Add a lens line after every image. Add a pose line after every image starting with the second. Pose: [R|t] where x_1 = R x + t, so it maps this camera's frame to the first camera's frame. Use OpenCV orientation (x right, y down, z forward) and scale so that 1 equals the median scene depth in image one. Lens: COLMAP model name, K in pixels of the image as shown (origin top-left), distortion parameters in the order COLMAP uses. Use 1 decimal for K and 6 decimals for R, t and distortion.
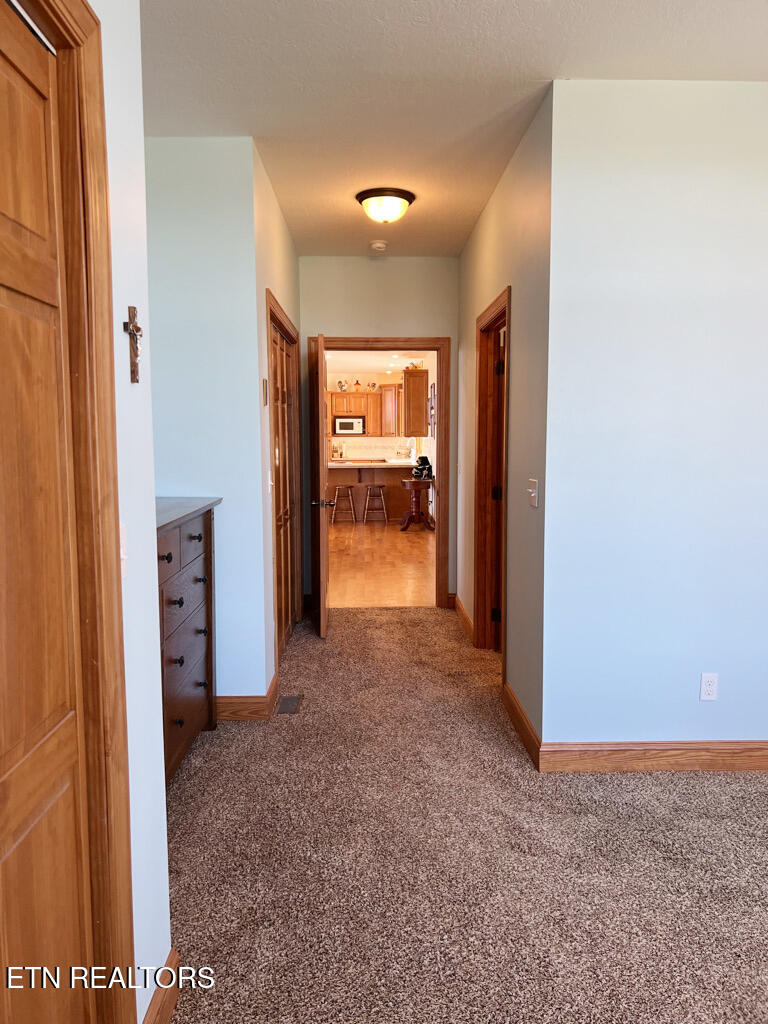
lens RADIAL K [[770.2, 0, 384.0], [0, 770.2, 512.0], [0, 0, 1]] dist [0.036612, -0.041725]
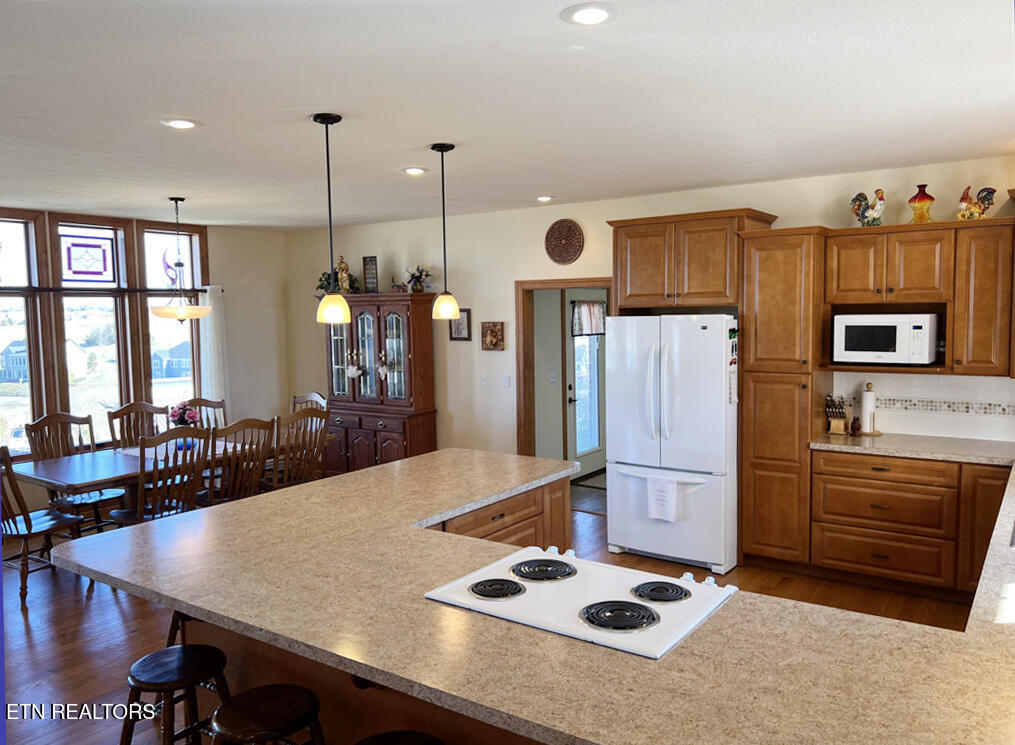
lens RADIAL K [[764.2, 0, 507.5], [0, 764.2, 372.5], [0, 0, 1]] dist [0.011327, 0.001738]
pose [[0.799471, 0.041418, -0.599275, 0.018273], [-0.045936, 0.998914, 0.007757, -0.093435], [0.598945, 0.021327, 0.800506, 0.669203]]
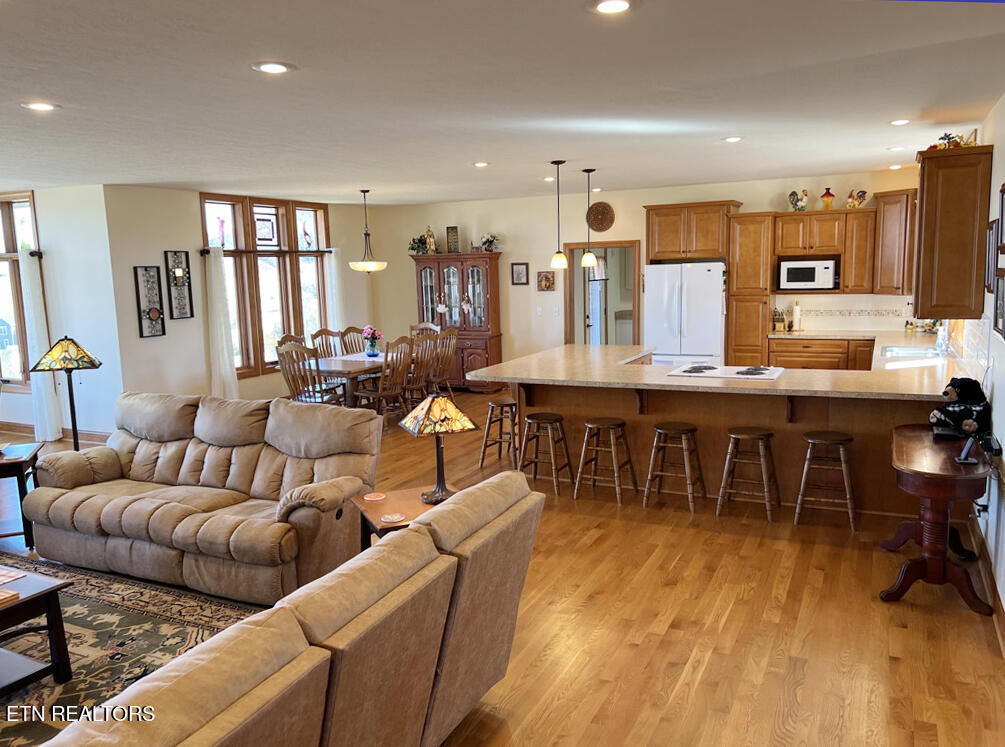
lens RADIAL K [[770.8, 0, 502.5], [0, 770.8, 373.5], [0, 0, 1]] dist [0.058755, -0.084572]
pose [[0.887892, 0.043530, -0.457988, 0.017813], [-0.020464, 0.998265, 0.055206, -0.067736], [0.459597, -0.039645, 0.887242, 0.414257]]
